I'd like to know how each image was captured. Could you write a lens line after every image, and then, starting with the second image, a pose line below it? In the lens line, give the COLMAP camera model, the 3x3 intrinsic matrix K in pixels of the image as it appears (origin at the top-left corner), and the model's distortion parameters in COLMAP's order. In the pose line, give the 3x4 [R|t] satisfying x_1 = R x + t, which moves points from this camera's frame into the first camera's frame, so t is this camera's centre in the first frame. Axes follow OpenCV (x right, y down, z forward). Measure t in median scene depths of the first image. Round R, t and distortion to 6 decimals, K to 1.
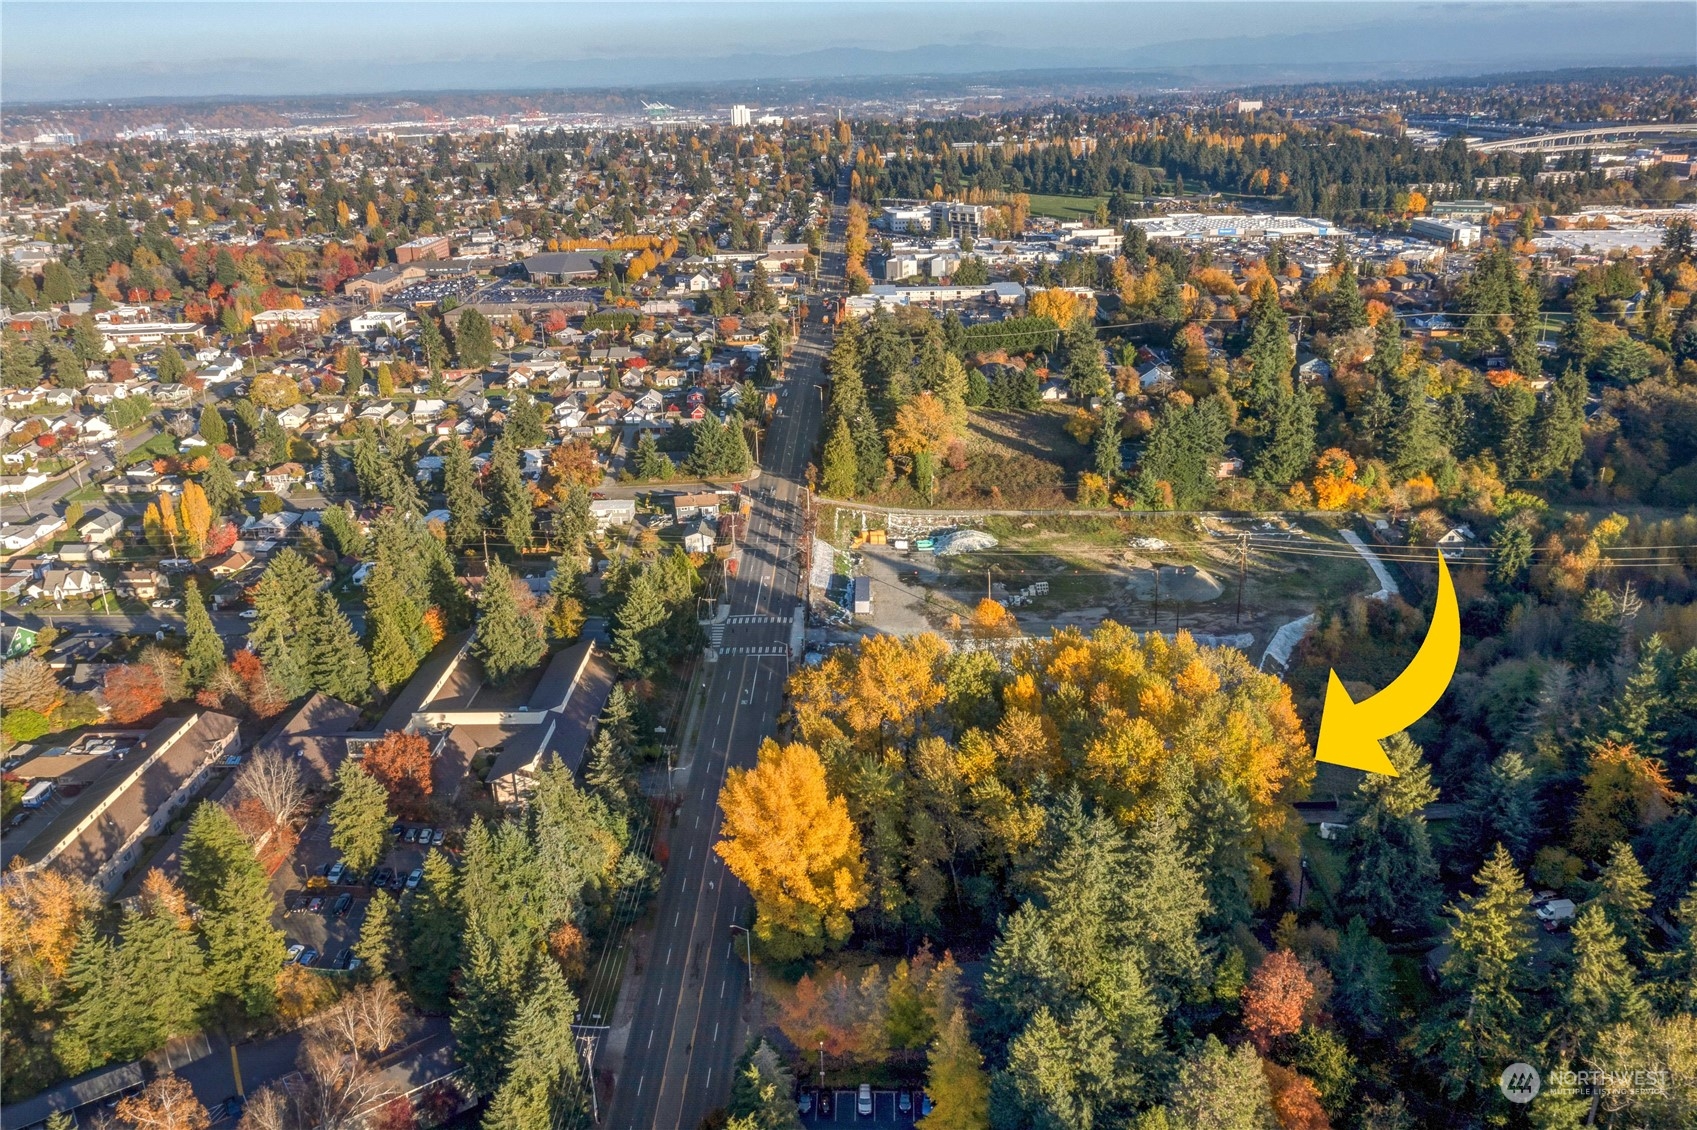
lens RADIAL K [[1342.3, 0, 848.5], [0, 1342.3, 565.0], [0, 0, 1]] dist [-0.004689, 0.003640]
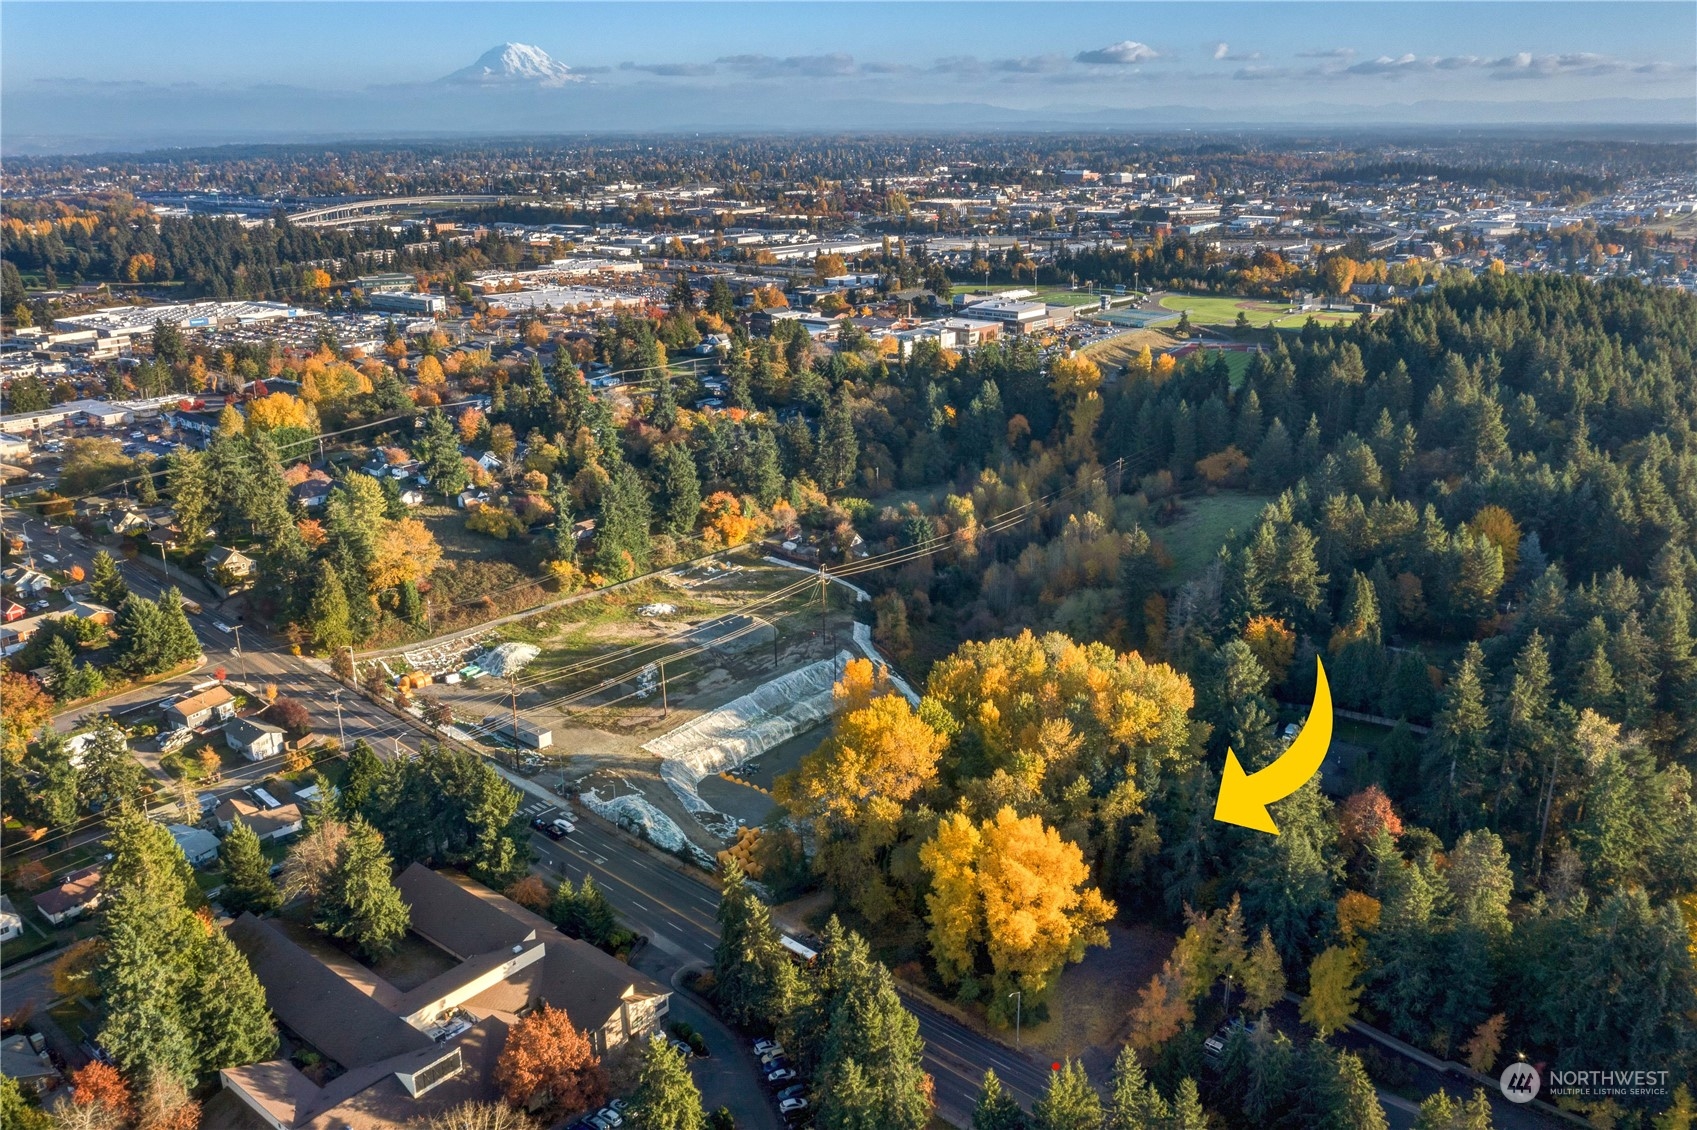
lens RADIAL K [[1342.3, 0, 848.5], [0, 1342.3, 565.0], [0, 0, 1]] dist [-0.004689, 0.003640]
pose [[0.630411, -0.223845, 0.743287, -0.436327], [0.261410, 0.962812, 0.068245, -0.078746], [-0.730922, 0.151280, 0.665483, 0.179641]]
